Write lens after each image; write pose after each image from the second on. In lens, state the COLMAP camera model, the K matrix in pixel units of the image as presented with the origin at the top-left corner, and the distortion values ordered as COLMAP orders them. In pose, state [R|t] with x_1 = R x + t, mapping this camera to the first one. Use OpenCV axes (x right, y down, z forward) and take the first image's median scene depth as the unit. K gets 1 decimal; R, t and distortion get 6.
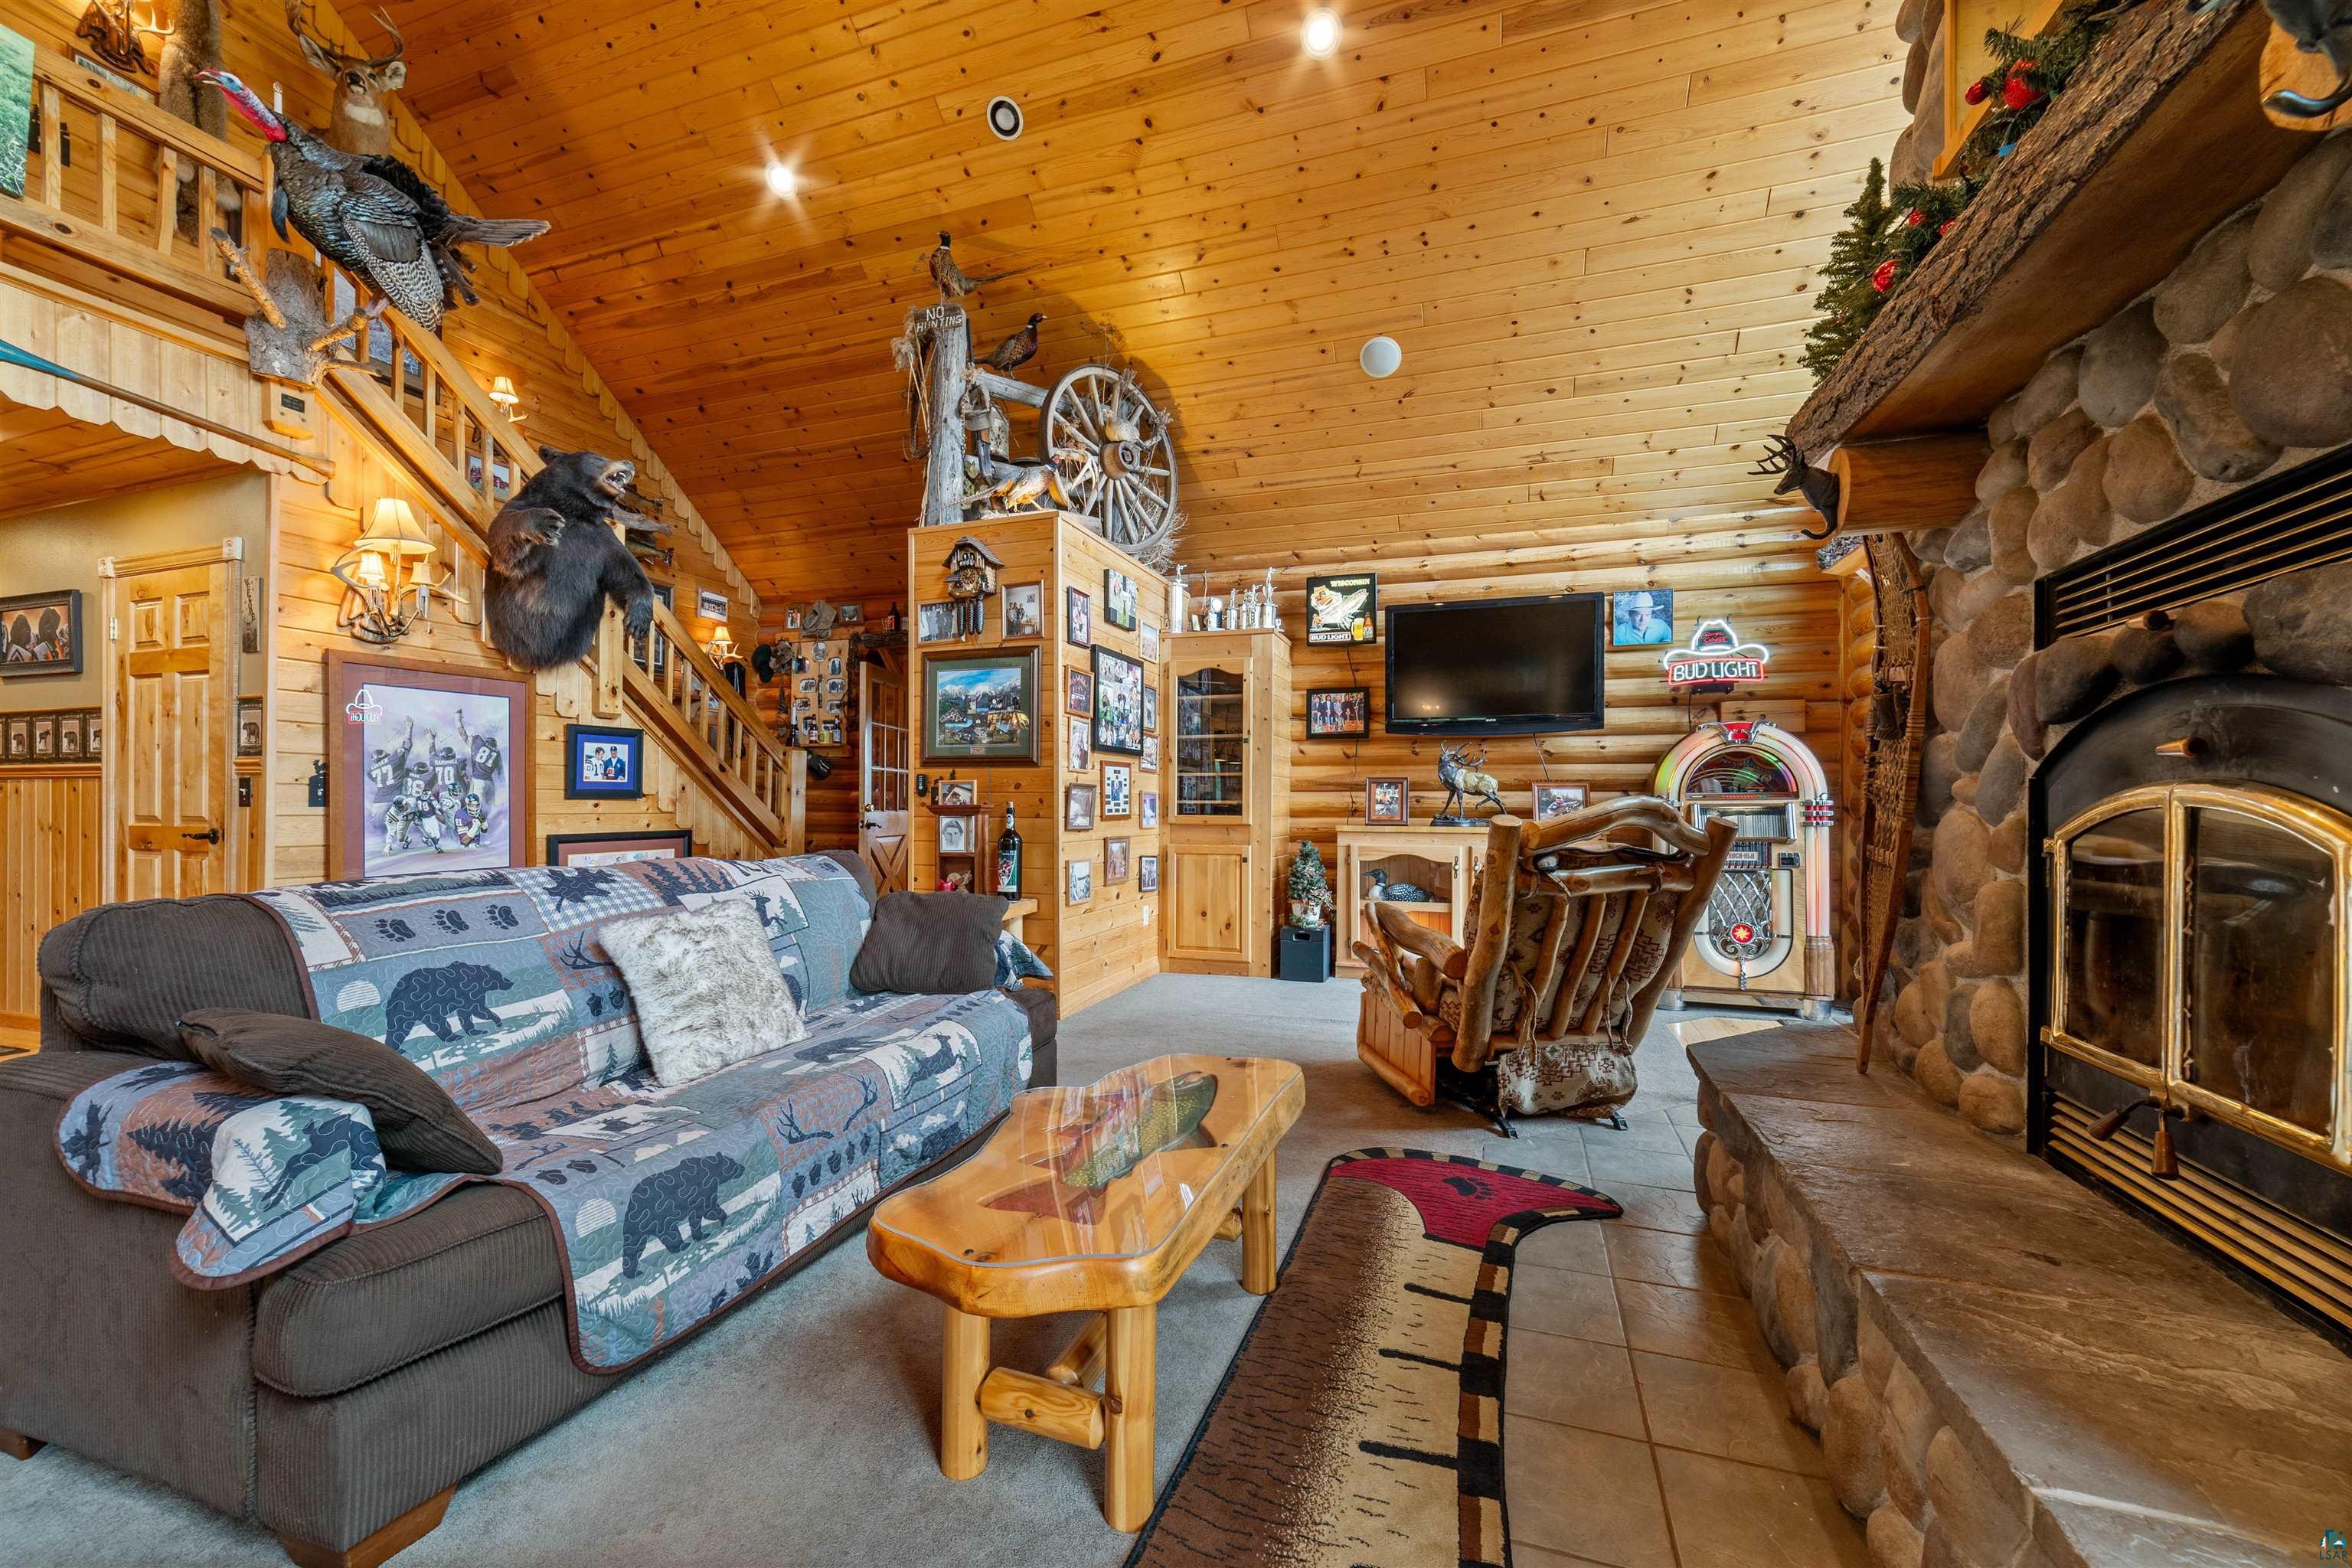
lens RADIAL K [[937.3, 0, 1171.4], [0, 937.3, 794.7], [0, 0, 1]] dist [-0.024852, 0.013553]
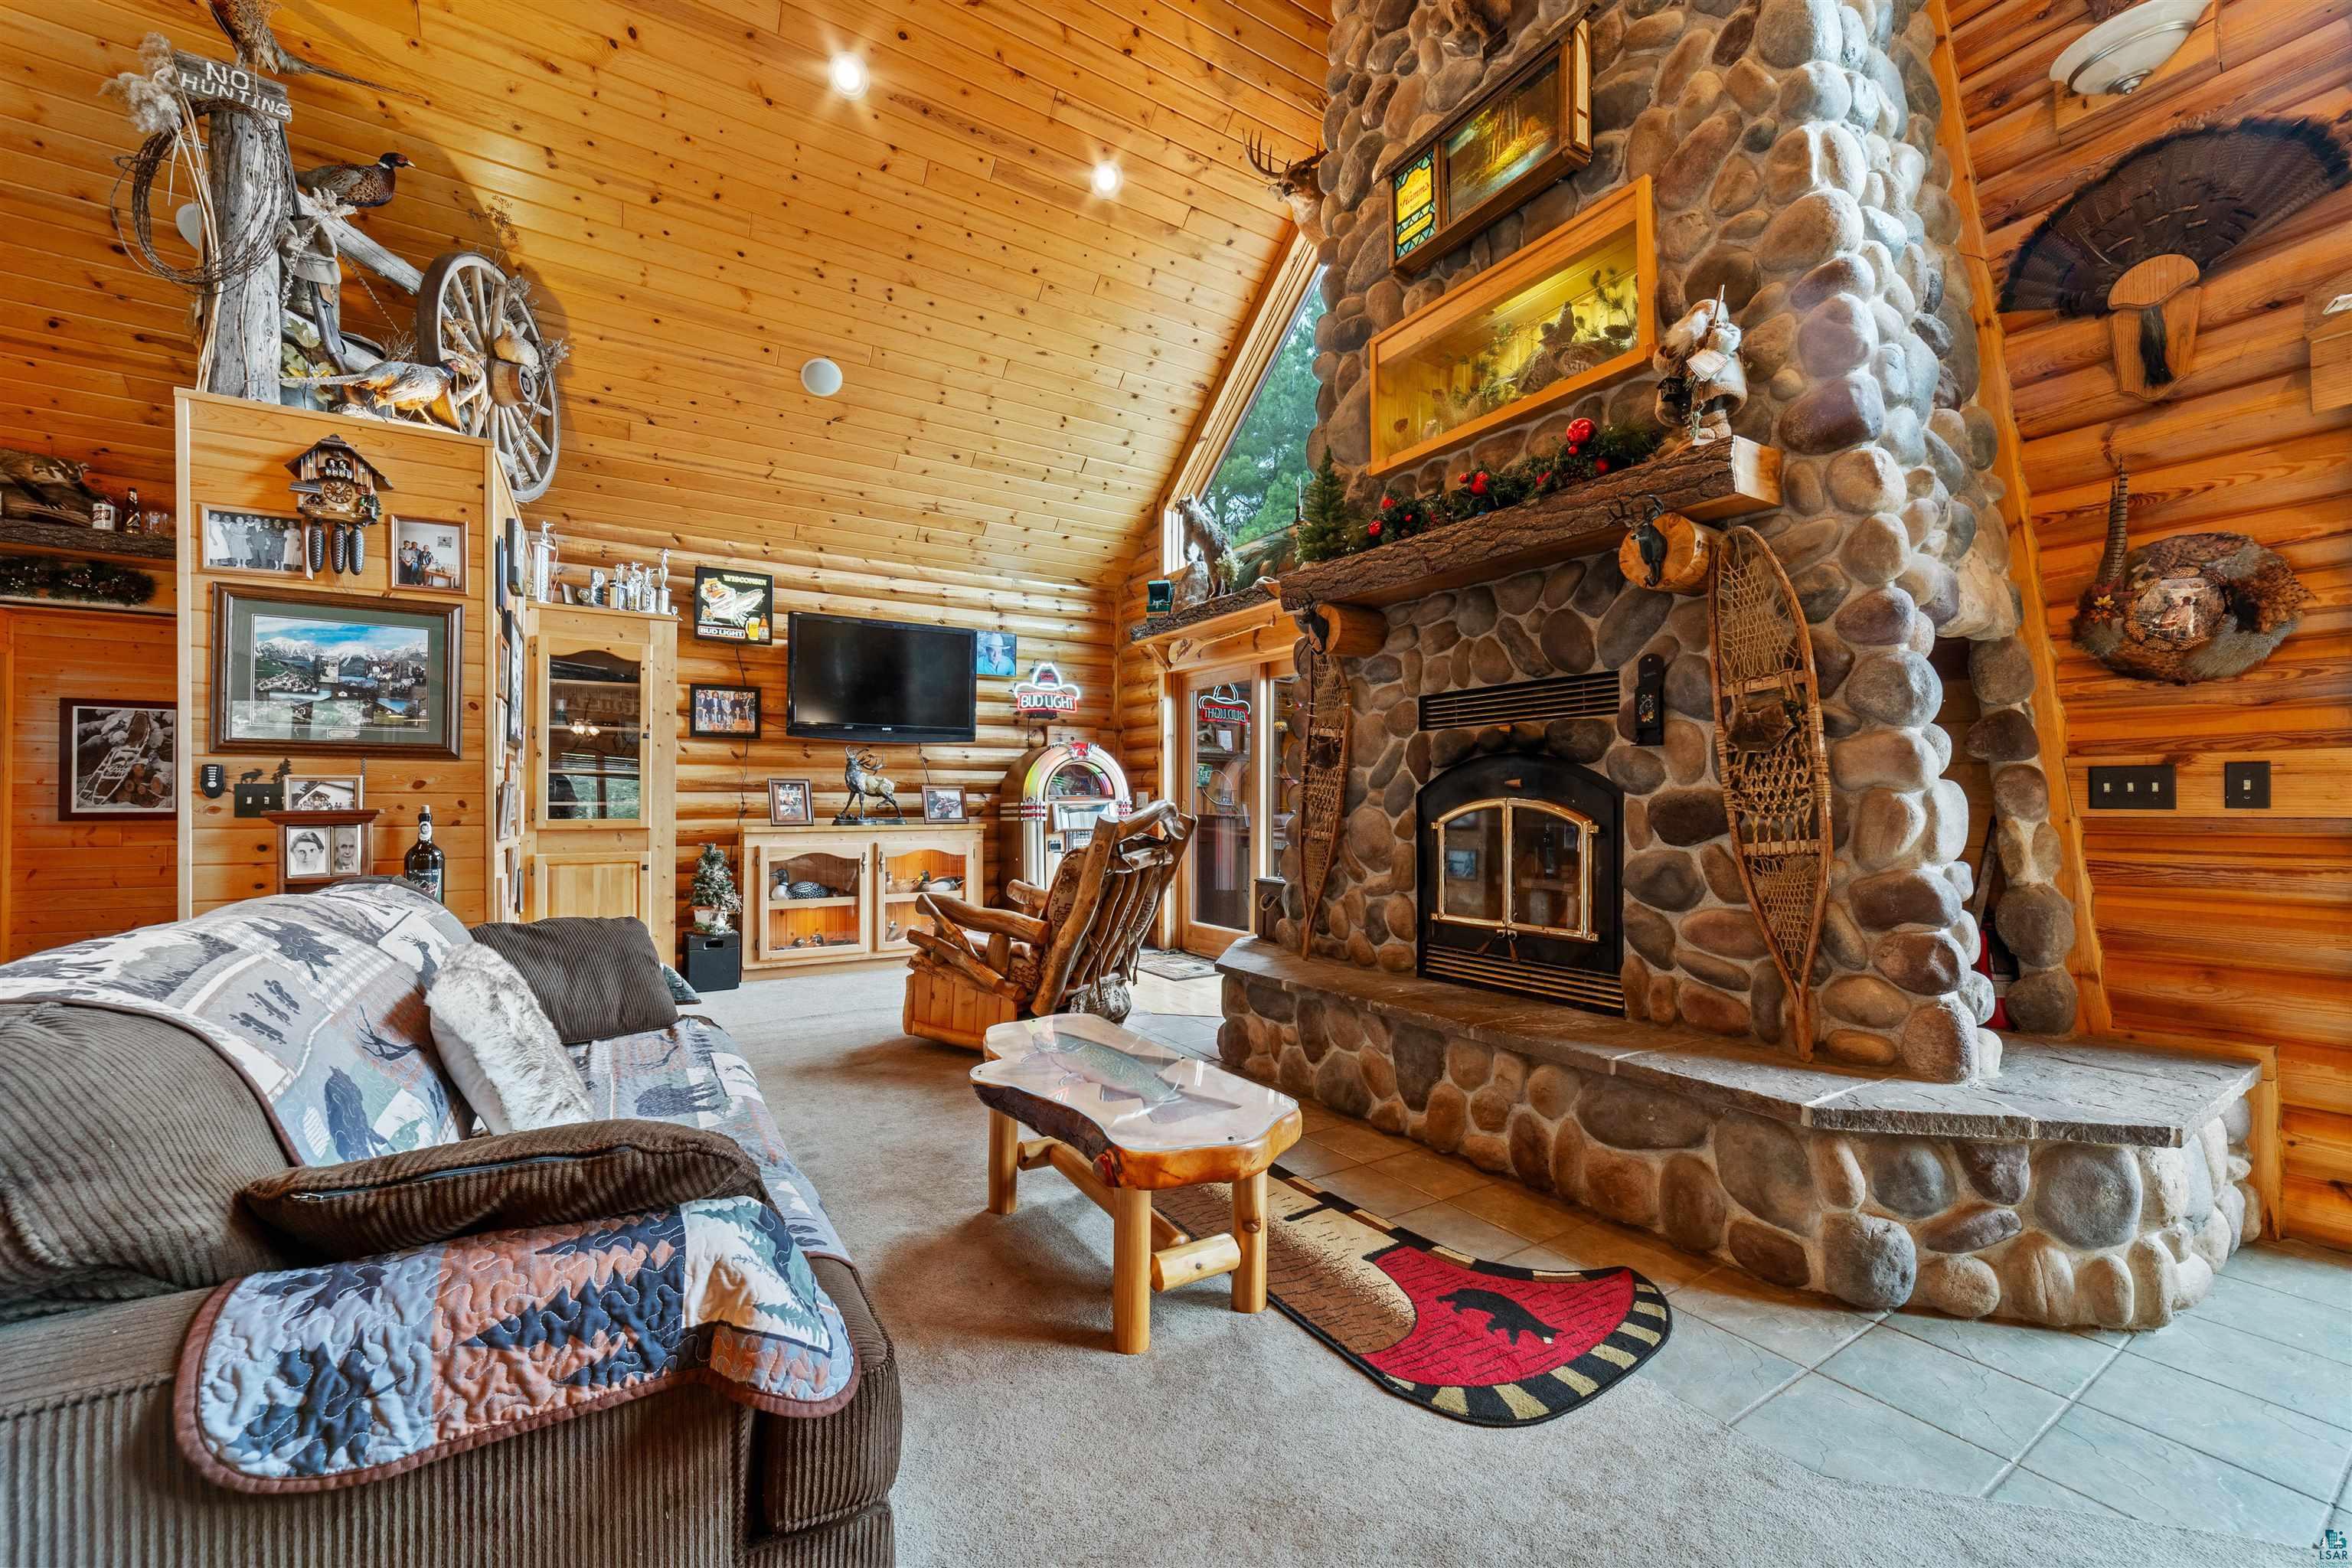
lens RADIAL K [[918.9, 0, 1176.0], [0, 918.9, 784.0], [0, 0, 1]] dist [-0.024900, 0.013488]
pose [[0.618289, 0.011685, 0.785864, -0.313082], [-0.004815, 0.999927, -0.011080, -0.003744], [-0.785936, 0.003066, 0.618300, 0.053755]]
